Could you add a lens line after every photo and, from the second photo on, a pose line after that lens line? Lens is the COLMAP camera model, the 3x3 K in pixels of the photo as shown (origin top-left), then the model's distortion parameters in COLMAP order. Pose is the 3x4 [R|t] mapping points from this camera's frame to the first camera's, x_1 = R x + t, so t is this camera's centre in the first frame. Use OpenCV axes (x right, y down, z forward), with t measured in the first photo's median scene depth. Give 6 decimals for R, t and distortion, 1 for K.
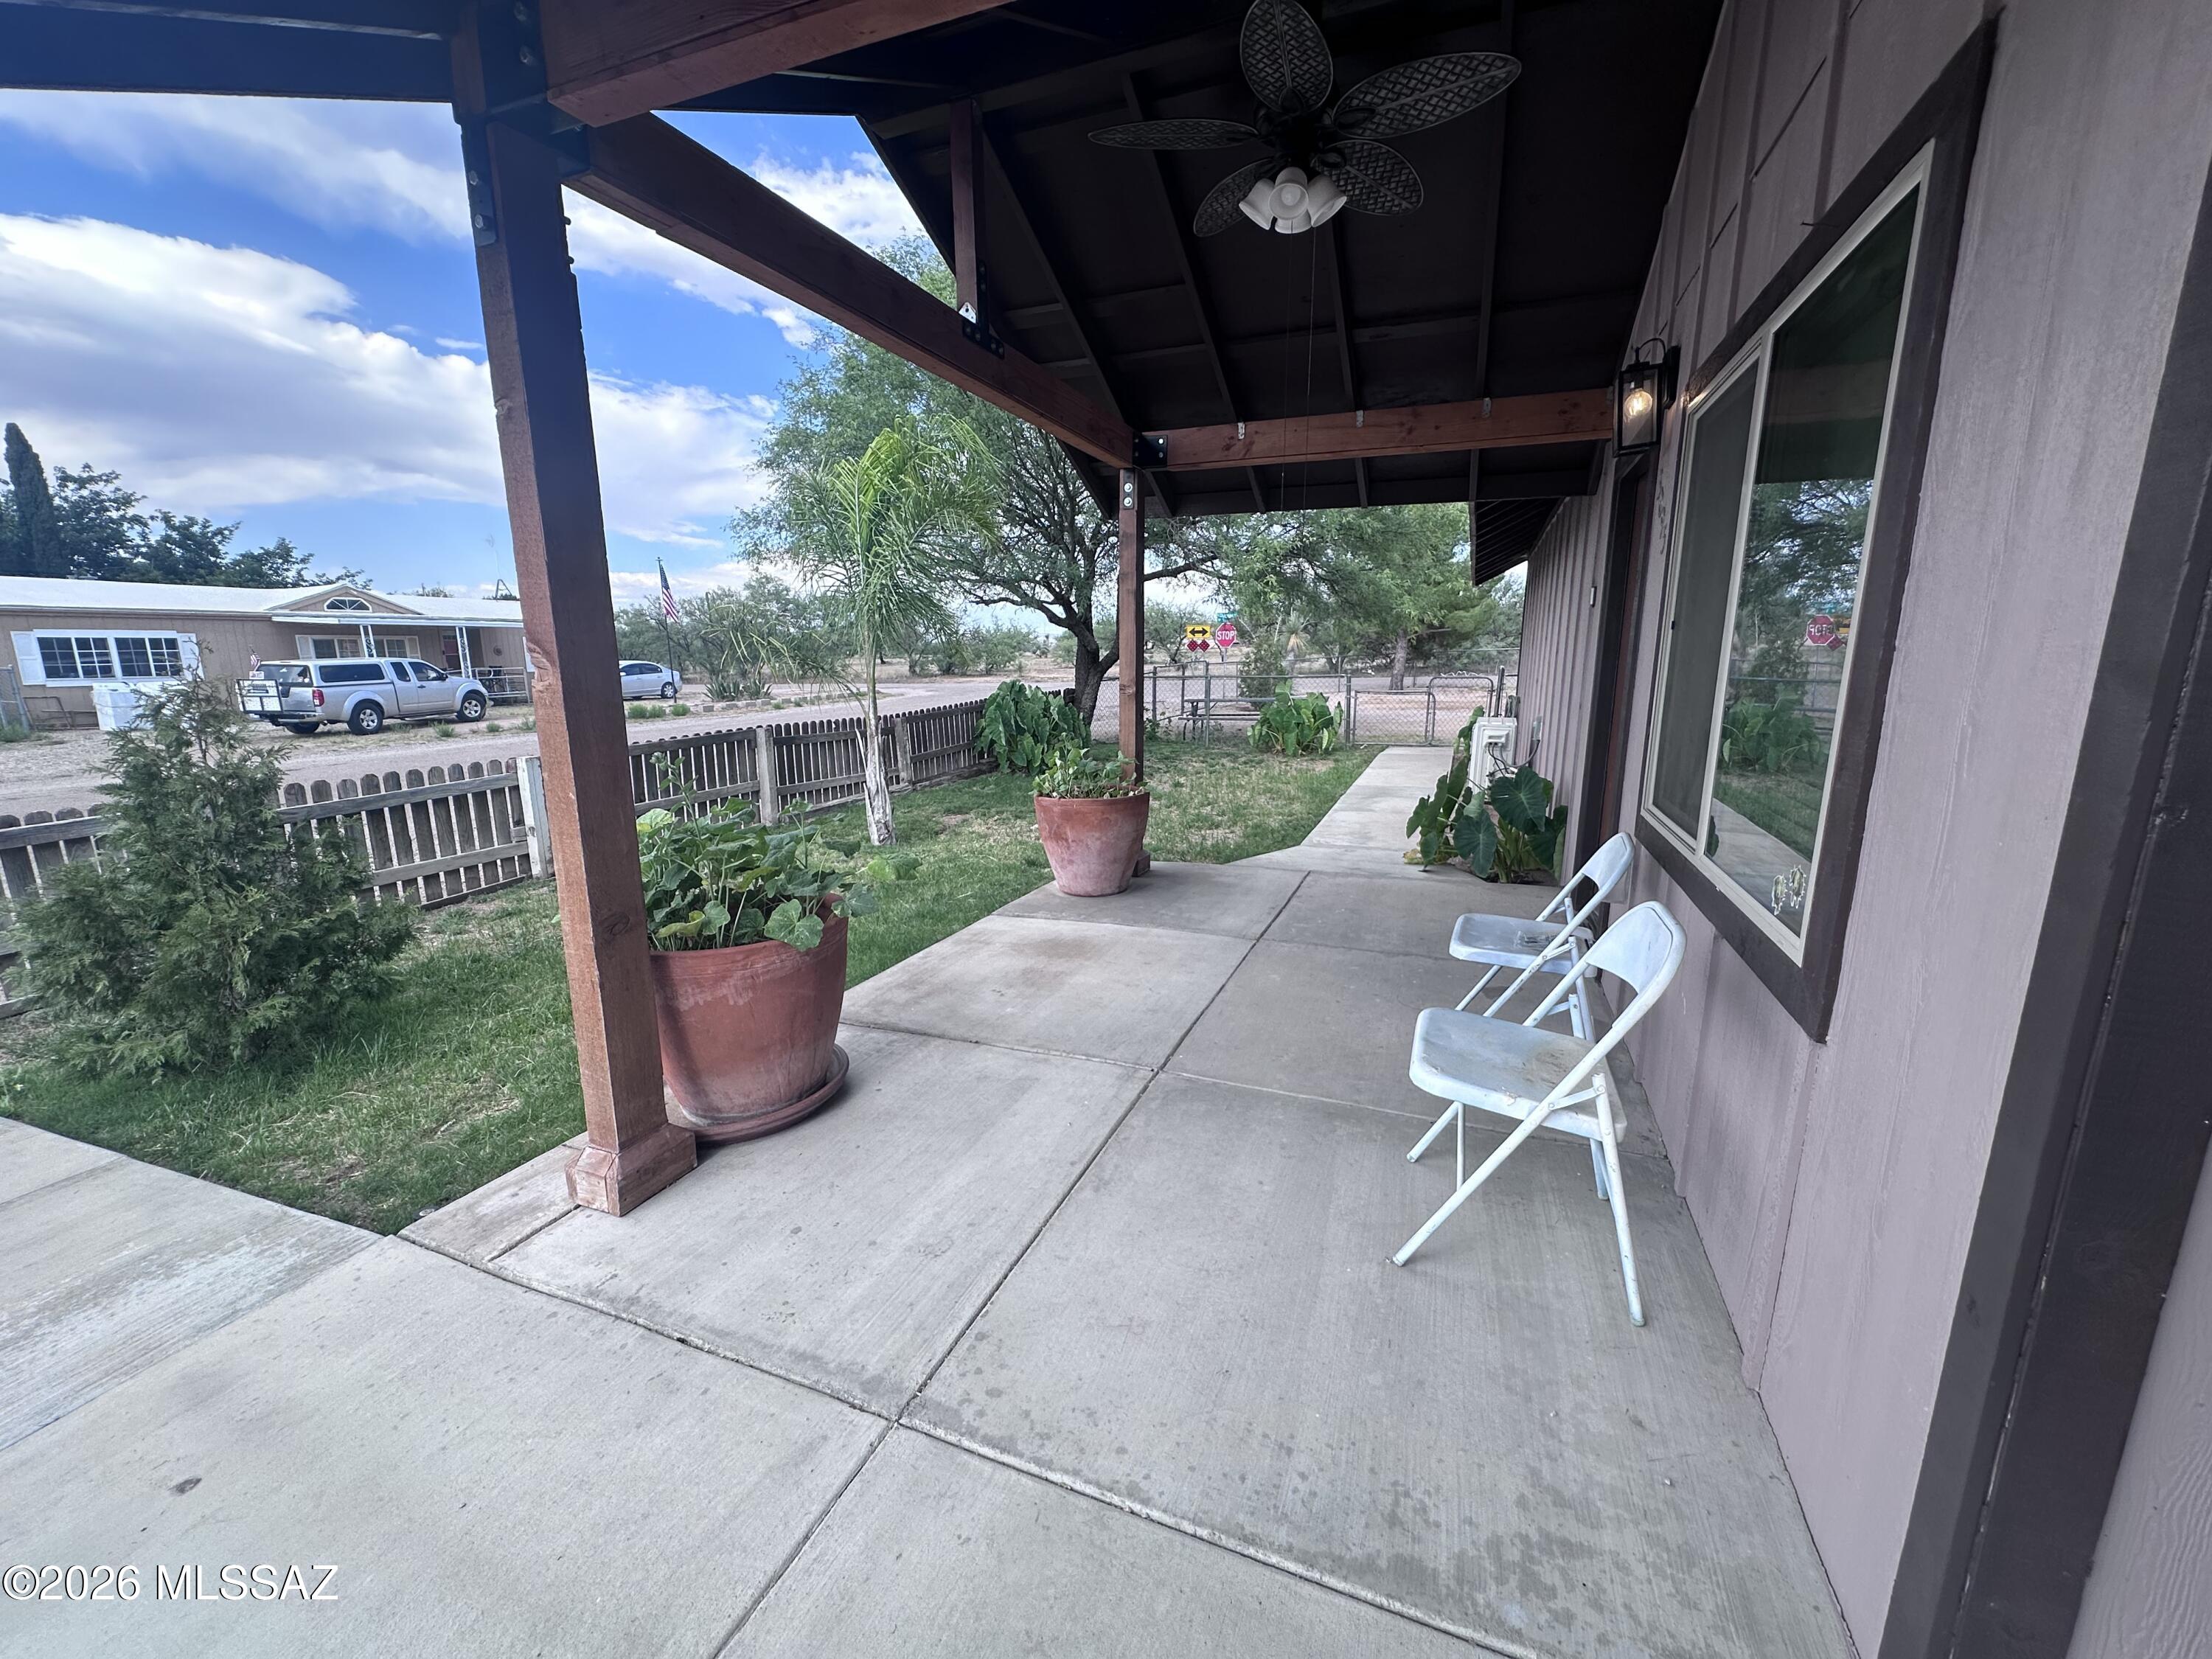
lens RADIAL K [[881.9, 0, 1096.5], [0, 881.9, 829.8], [0, 0, 1]] dist [-0.003526, 0.001221]
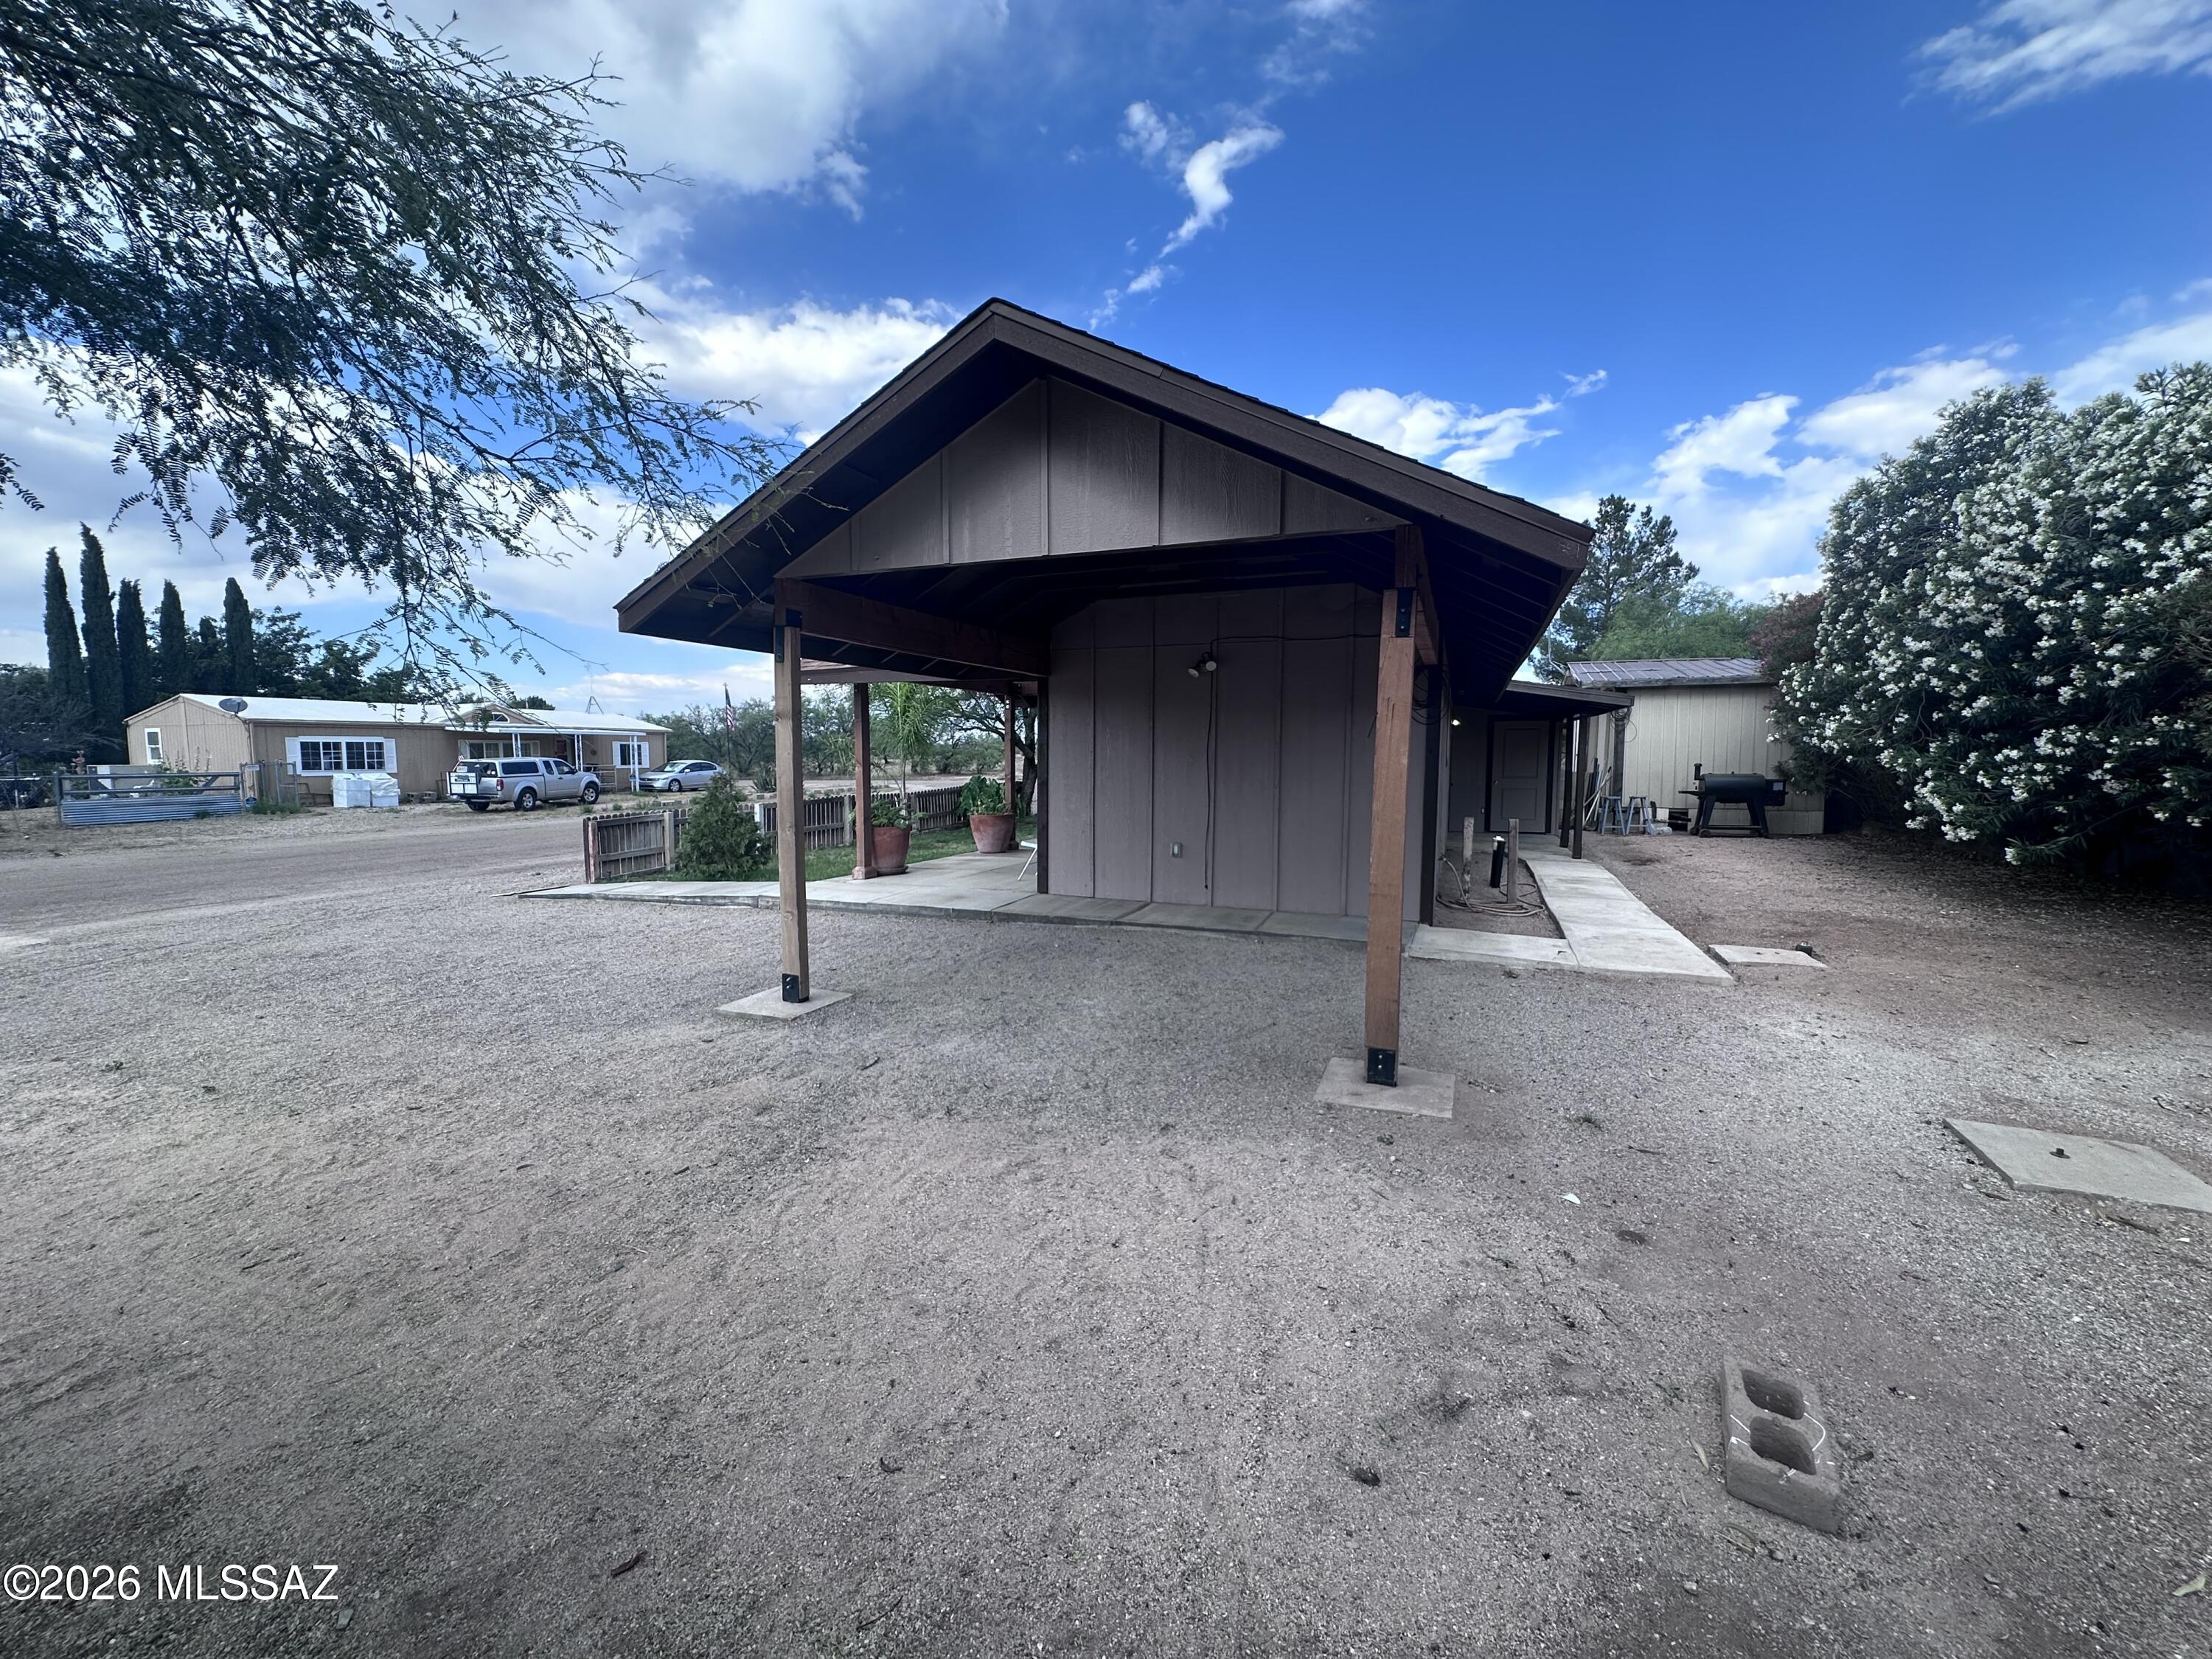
lens RADIAL K [[881.9, 0, 1113.1], [0, 881.9, 847.7], [0, 0, 1]] dist [-0.003526, 0.001221]
pose [[0.999718, 0.005953, 0.022999, 0.072686], [-0.003794, 0.995678, -0.092799, 0.073169], [-0.023452, 0.092686, 0.995419, -0.398882]]
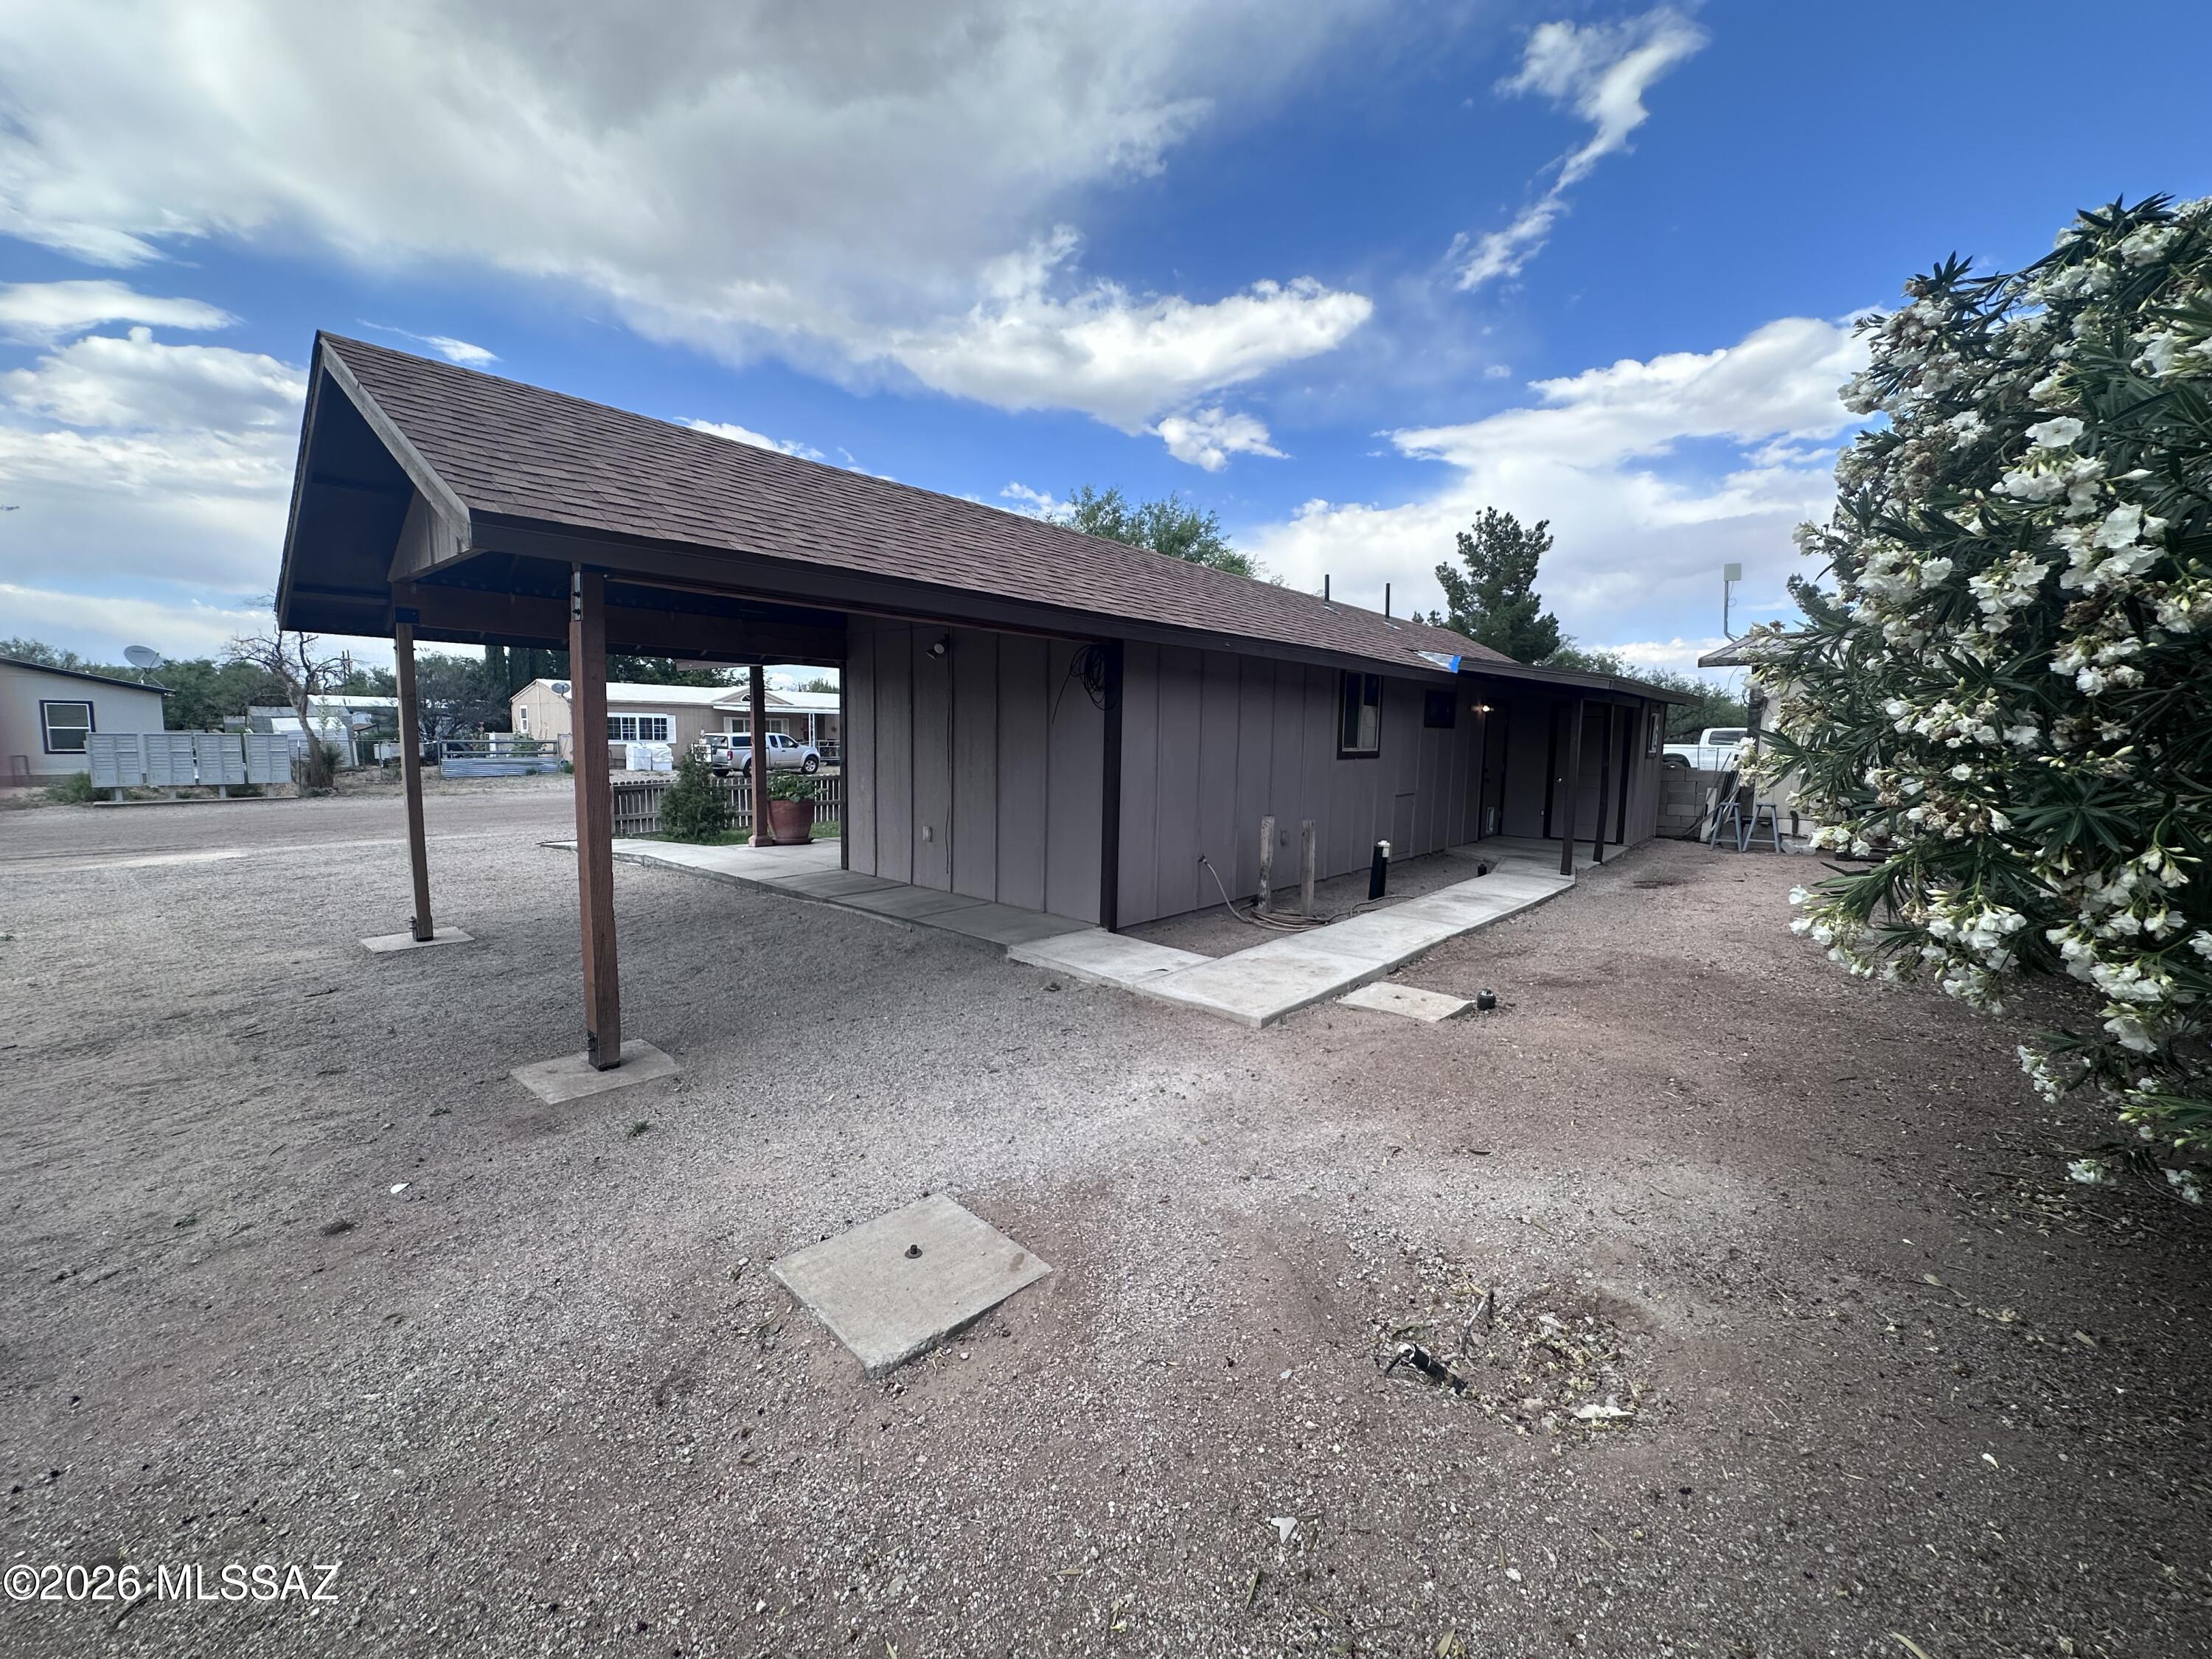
lens RADIAL K [[881.9, 0, 1122.6], [0, 881.9, 836.5], [0, 0, 1]] dist [-0.003526, 0.001221]
pose [[0.952725, 0.060242, -0.297803, 0.327135], [-0.085264, 0.993772, -0.071747, 0.058584], [0.291626, 0.093747, 0.951927, -0.355506]]
